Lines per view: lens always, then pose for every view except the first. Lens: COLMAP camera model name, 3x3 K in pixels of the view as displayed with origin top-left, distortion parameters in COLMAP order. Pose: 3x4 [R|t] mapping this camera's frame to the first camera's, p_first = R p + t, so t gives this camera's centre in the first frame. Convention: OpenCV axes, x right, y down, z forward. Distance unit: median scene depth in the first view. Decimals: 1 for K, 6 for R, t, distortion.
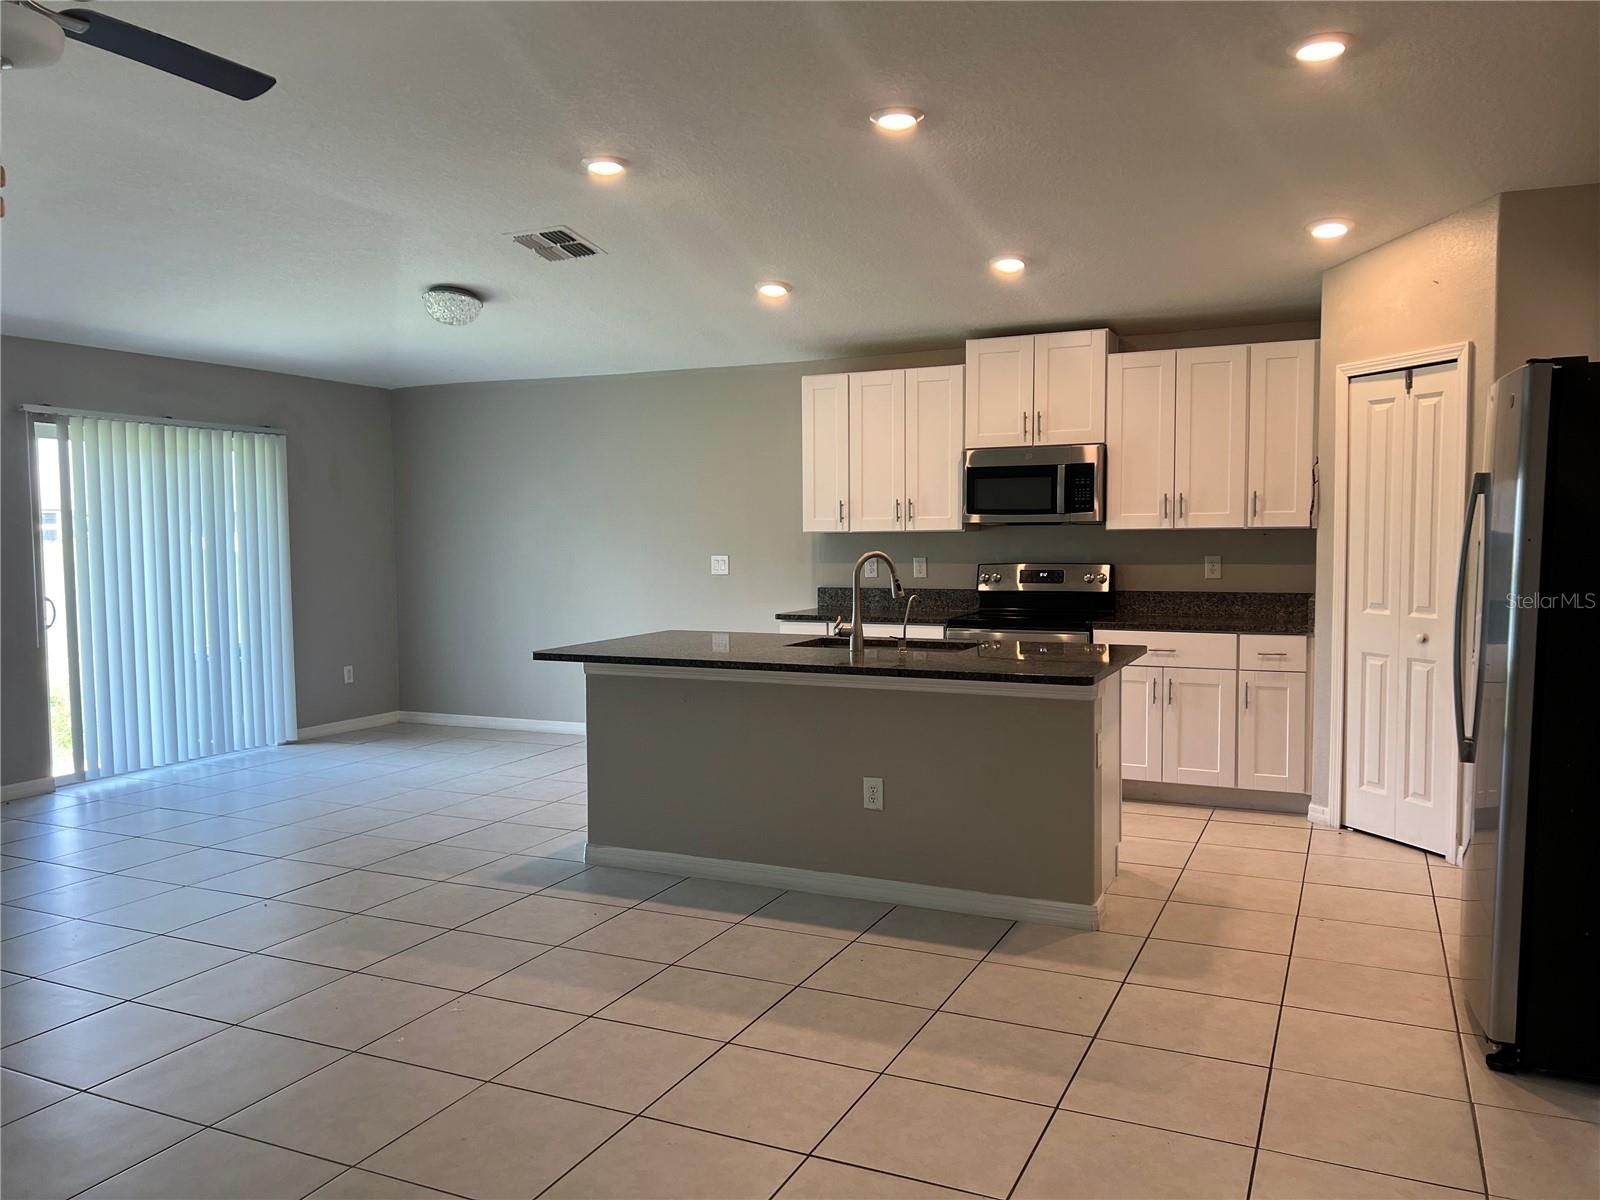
lens RADIAL K [[1191.0, 0, 805.3], [0, 1191.0, 596.9], [0, 0, 1]] dist [0.054659, -0.056098]
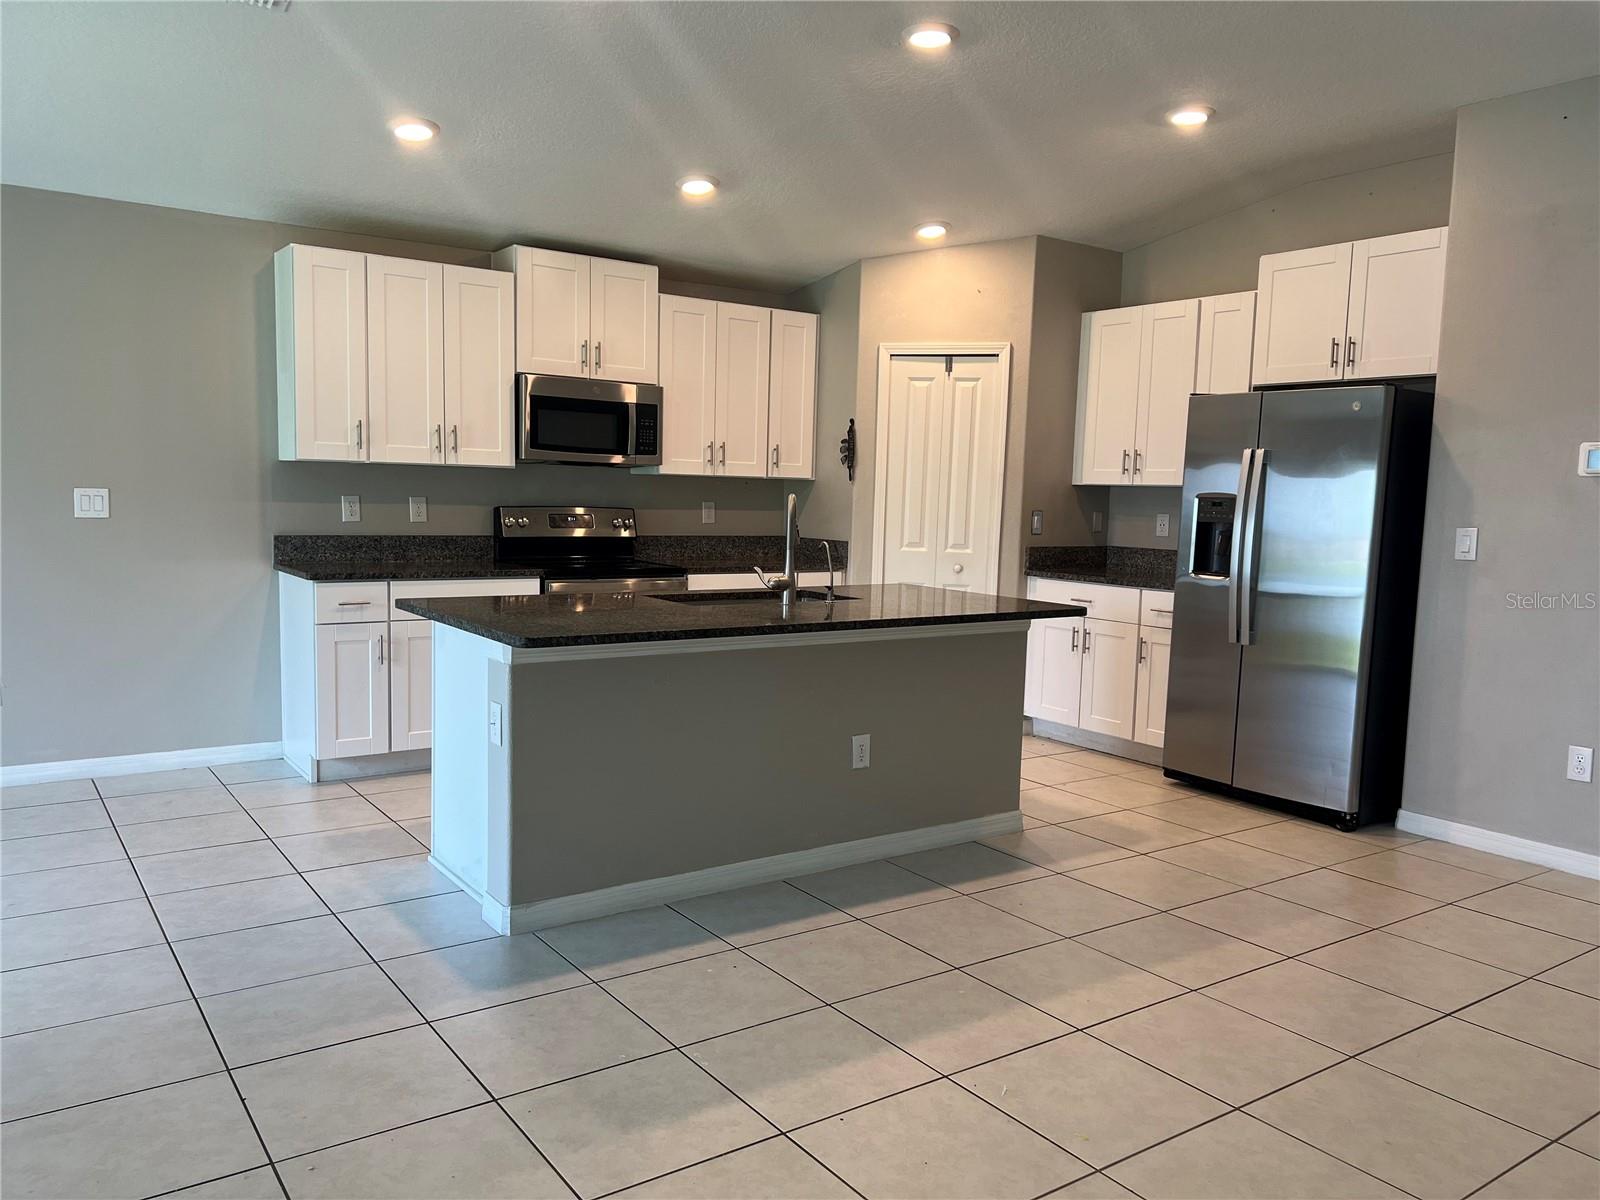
lens RADIAL K [[1191.0, 0, 787.9], [0, 1191.0, 613.7], [0, 0, 1]] dist [0.054659, -0.056098]
pose [[0.502671, -0.068102, 0.861791, -0.583611], [0.015990, 0.997454, 0.069496, -0.007949], [-0.864330, -0.021154, 0.502480, 0.434563]]
